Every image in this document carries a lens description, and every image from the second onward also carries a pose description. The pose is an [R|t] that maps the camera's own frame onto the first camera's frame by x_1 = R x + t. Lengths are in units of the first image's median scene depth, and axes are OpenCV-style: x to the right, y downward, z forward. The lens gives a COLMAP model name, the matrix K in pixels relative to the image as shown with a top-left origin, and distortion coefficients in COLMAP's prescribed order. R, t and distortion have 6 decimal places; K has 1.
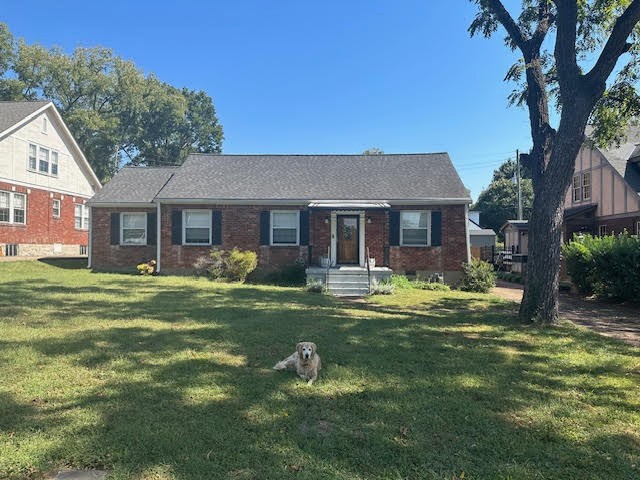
lens RADIAL K [[445.7, 0, 319.7], [0, 445.7, 235.4], [0, 0, 1]] dist [0.088977, -0.135855]
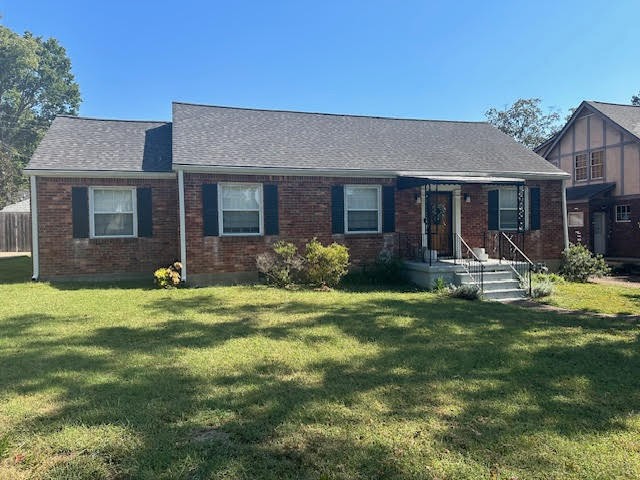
lens RADIAL K [[445.7, 0, 319.7], [0, 445.7, 235.4], [0, 0, 1]] dist [0.088977, -0.135855]
pose [[0.940421, -0.026920, 0.338946, -0.390566], [0.013554, 0.999037, 0.041740, -0.005733], [-0.339743, -0.034659, 0.939880, 0.340321]]
